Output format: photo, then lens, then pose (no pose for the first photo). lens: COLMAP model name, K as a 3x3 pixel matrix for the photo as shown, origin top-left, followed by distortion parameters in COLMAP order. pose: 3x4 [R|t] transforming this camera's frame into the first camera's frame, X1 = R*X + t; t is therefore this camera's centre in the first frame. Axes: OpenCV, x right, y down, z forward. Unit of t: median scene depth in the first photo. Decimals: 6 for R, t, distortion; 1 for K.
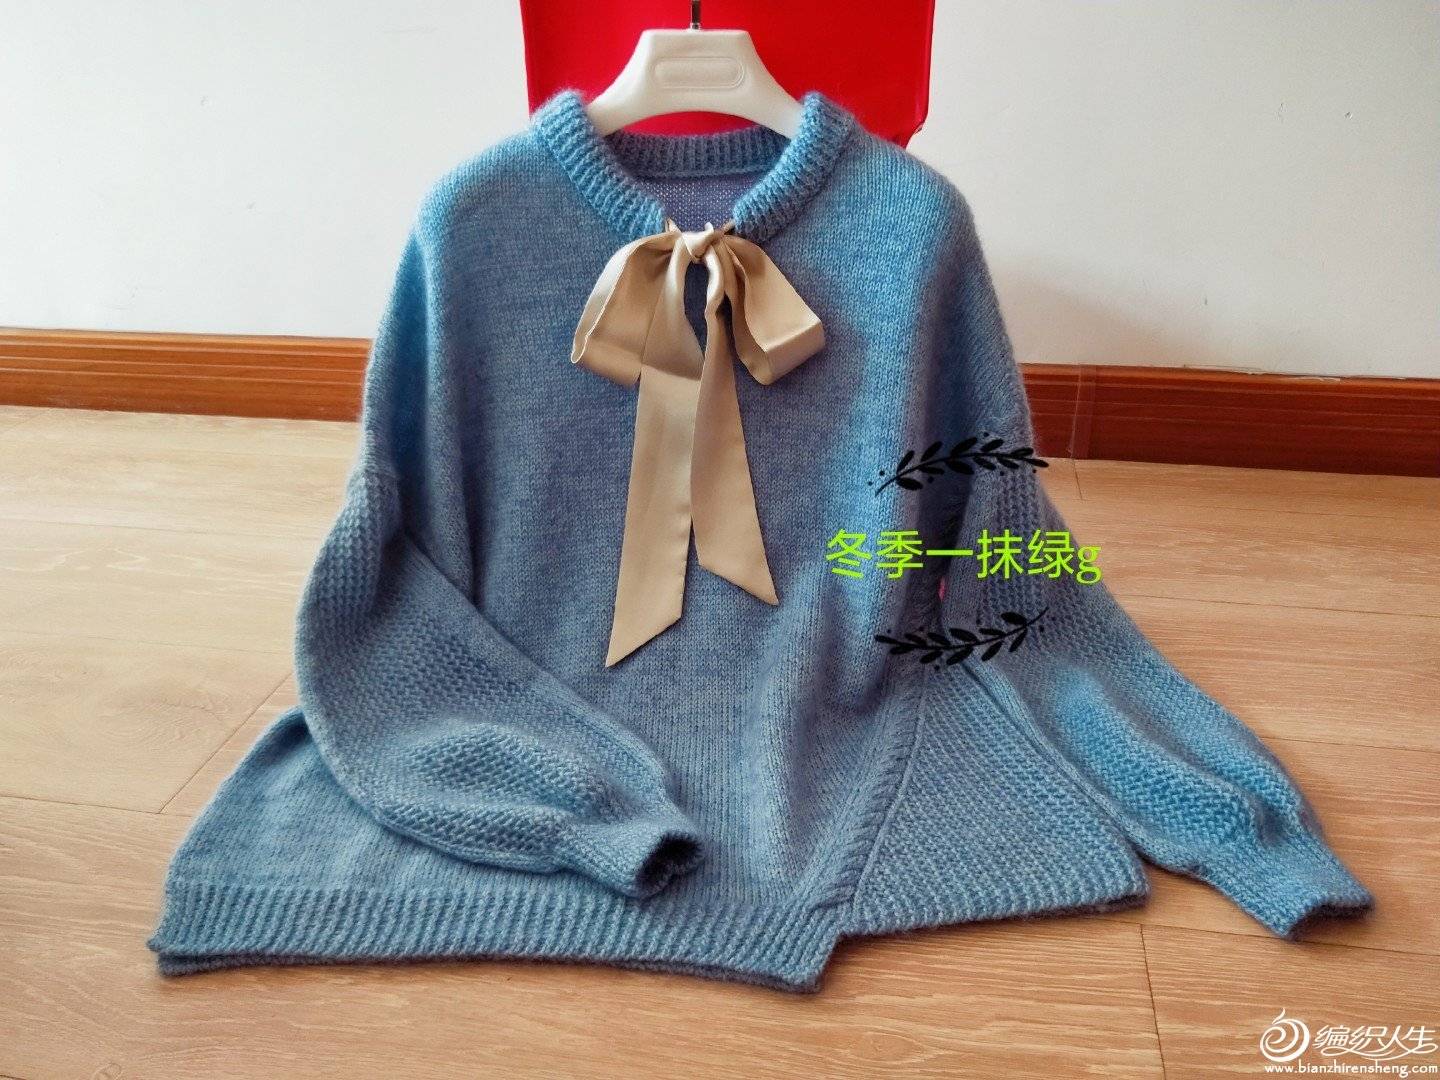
lens RADIAL K [[1239.3, 0, 720.0], [0, 1239.3, 540.0], [0, 0, 1]] dist [-0.006004, -0.016751]
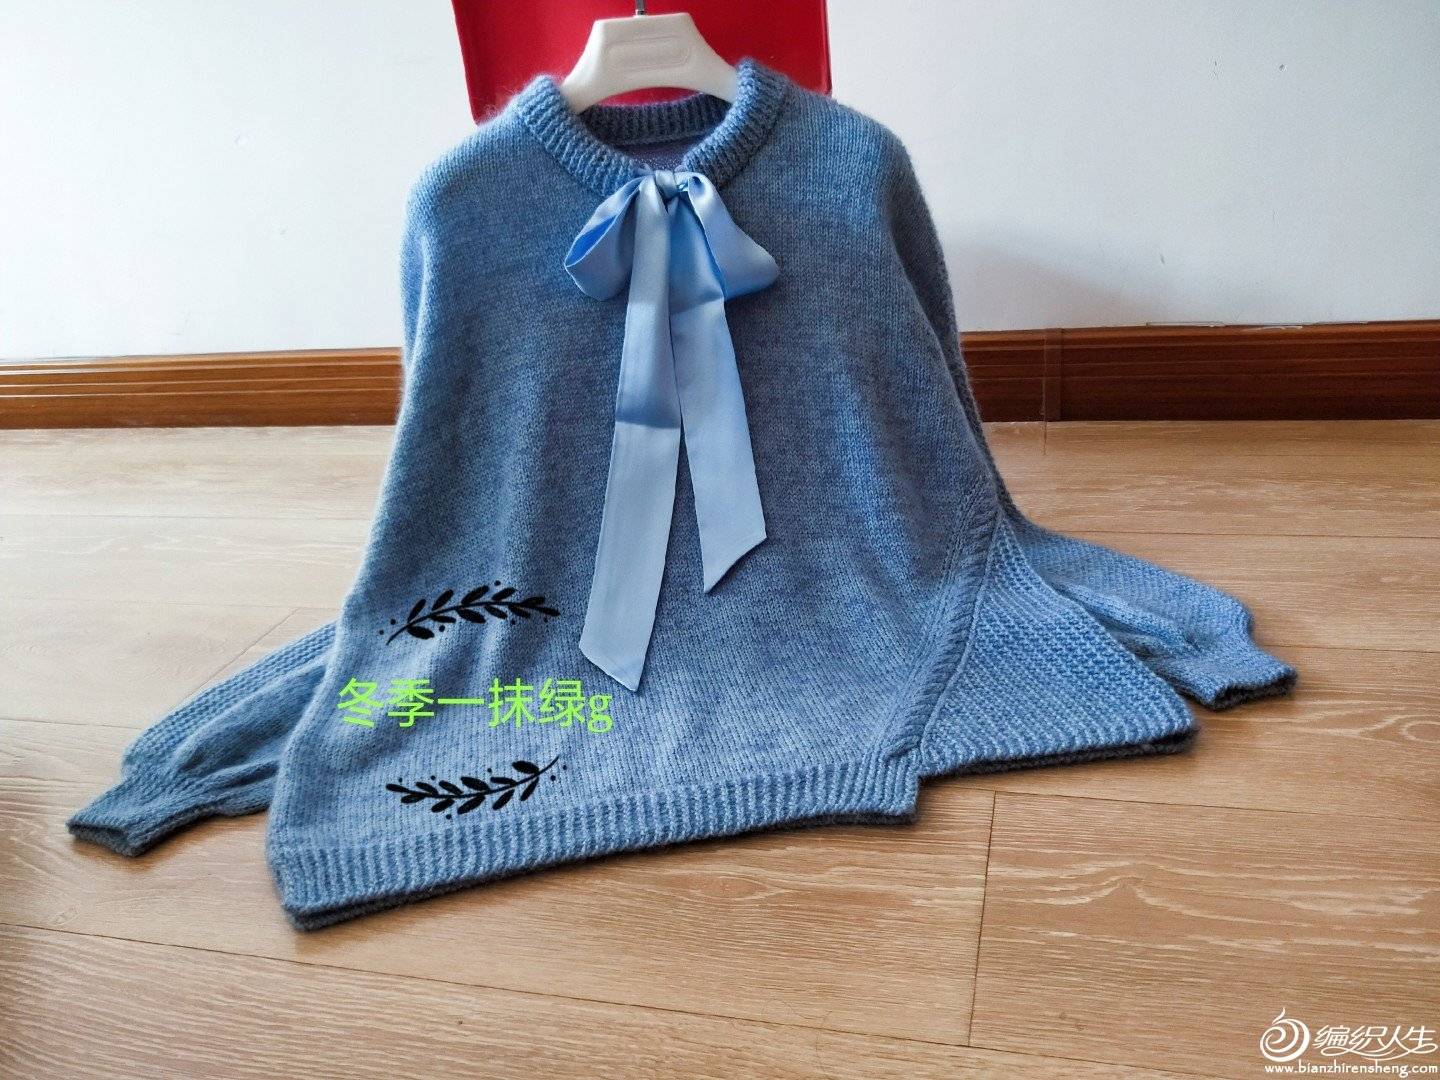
lens RADIAL K [[1239.3, 0, 720.0], [0, 1239.3, 540.0], [0, 0, 1]] dist [-0.006004, -0.016751]
pose [[0.994430, -0.038502, -0.098115, 0.129112], [0.034561, 0.998538, -0.041558, 0.077443], [0.099572, 0.037936, 0.994307, -0.058870]]
